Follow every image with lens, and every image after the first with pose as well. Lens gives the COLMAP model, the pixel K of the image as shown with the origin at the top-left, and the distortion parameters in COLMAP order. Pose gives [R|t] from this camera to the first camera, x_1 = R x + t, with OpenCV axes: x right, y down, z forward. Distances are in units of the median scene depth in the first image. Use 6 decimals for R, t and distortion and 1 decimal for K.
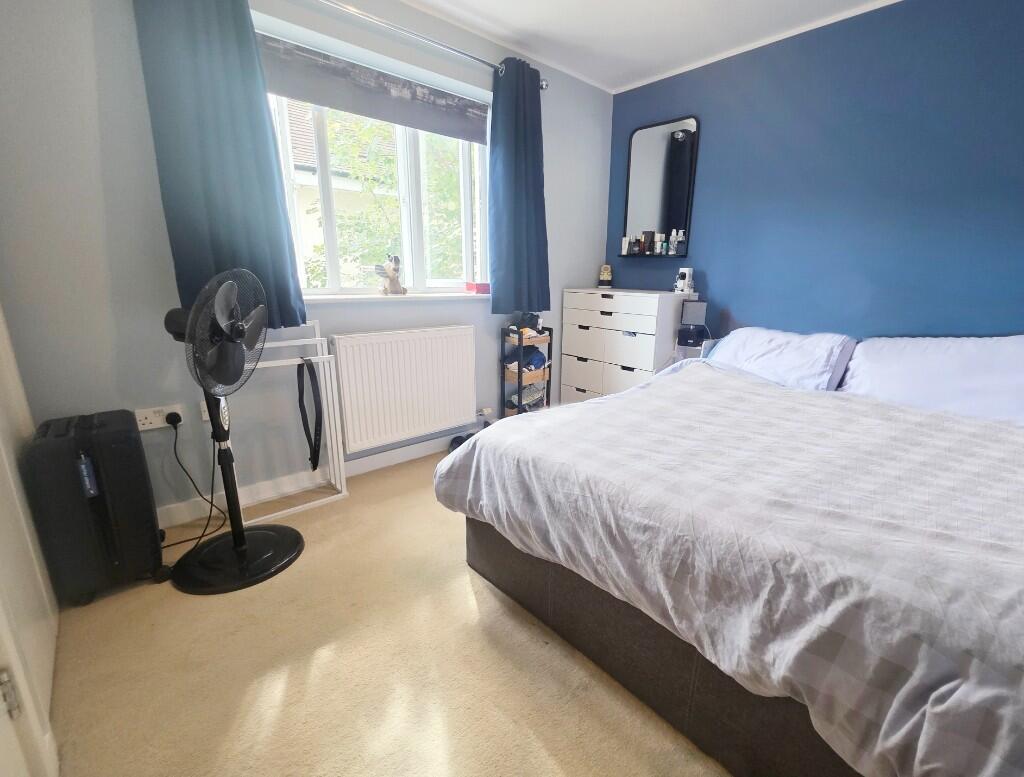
lens RADIAL K [[455.2, 0, 520.1], [0, 455.2, 387.2], [0, 0, 1]] dist [0.000578, 0.000016]
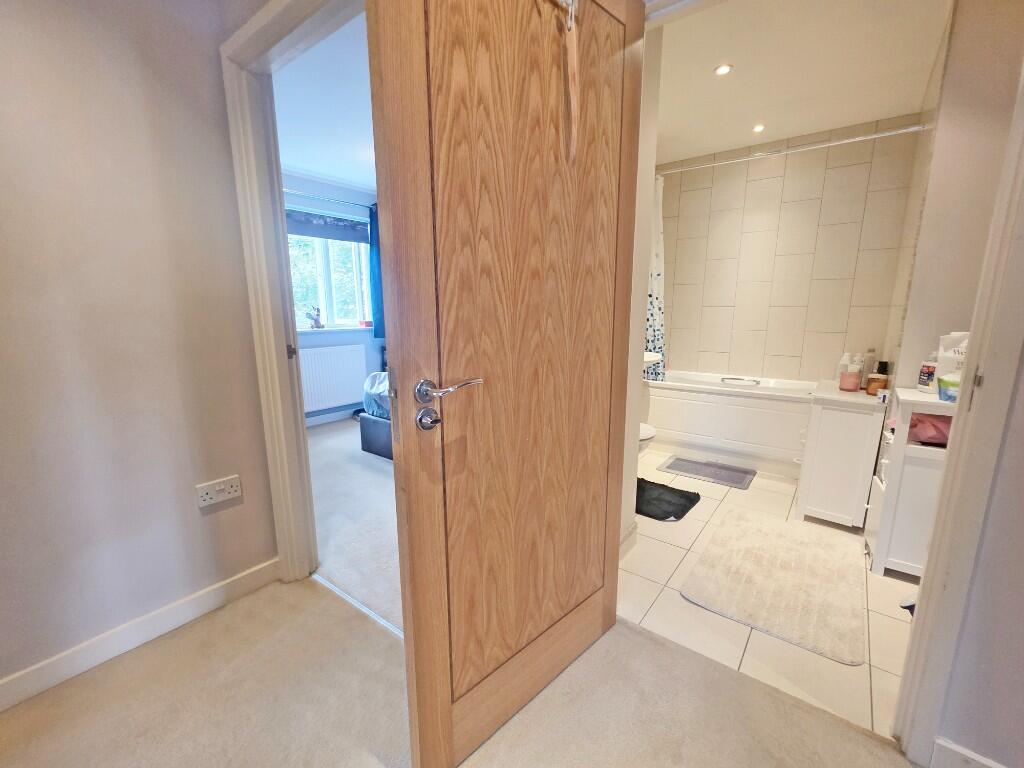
lens RADIAL K [[440.7, 0, 502.7], [0, 440.7, 387.2], [0, 0, 1]] dist [-0.003507, -0.000107]
pose [[0.985674, -0.045749, 0.162336, 0.149546], [0.056202, 0.996591, -0.060389, 0.170112], [-0.159020, 0.068648, 0.984886, -0.797493]]
